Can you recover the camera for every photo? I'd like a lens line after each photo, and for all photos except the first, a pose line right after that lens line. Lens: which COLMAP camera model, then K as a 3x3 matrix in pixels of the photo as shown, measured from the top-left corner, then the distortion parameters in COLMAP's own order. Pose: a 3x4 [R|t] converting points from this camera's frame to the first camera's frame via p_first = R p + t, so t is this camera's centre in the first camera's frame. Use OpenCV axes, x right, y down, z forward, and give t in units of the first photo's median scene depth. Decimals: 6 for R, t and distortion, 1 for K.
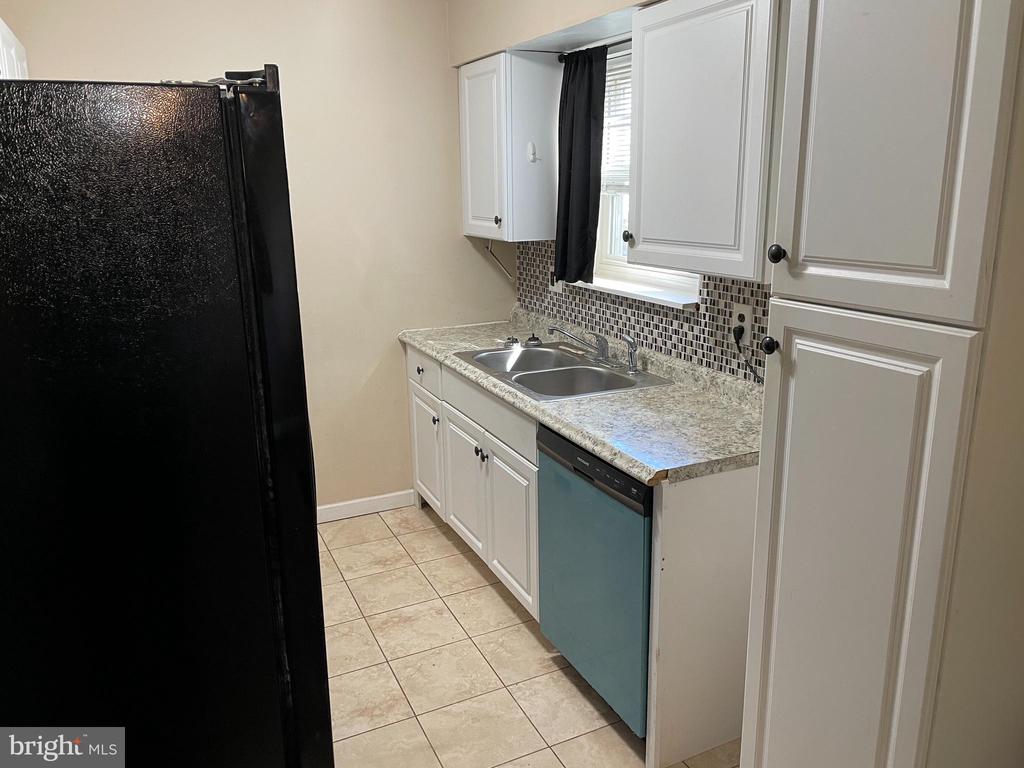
lens RADIAL K [[799.0, 0, 513.5], [0, 799.0, 382.9], [0, 0, 1]] dist [0.078263, -0.087249]
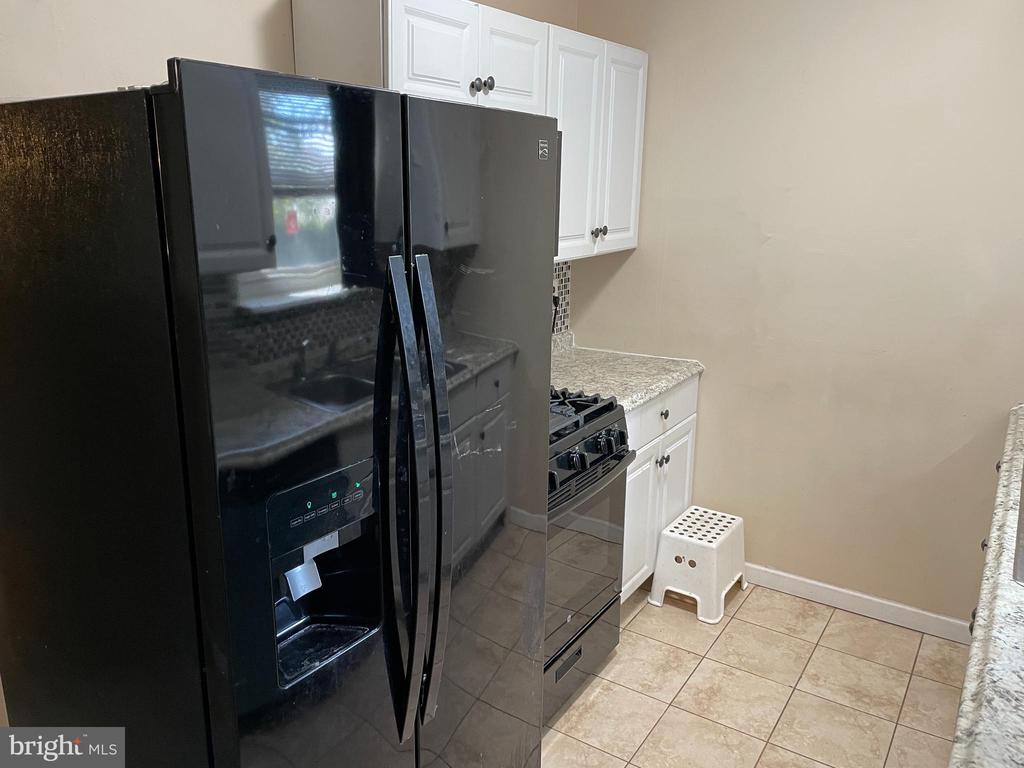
lens RADIAL K [[799.0, 0, 510.4], [0, 799.0, 382.9], [0, 0, 1]] dist [0.078263, -0.087249]
pose [[0.525585, 0.234893, -0.817671, 0.220720], [-0.230343, 0.964519, 0.129017, -0.082043], [0.818964, 0.120535, 0.561043, 0.273973]]
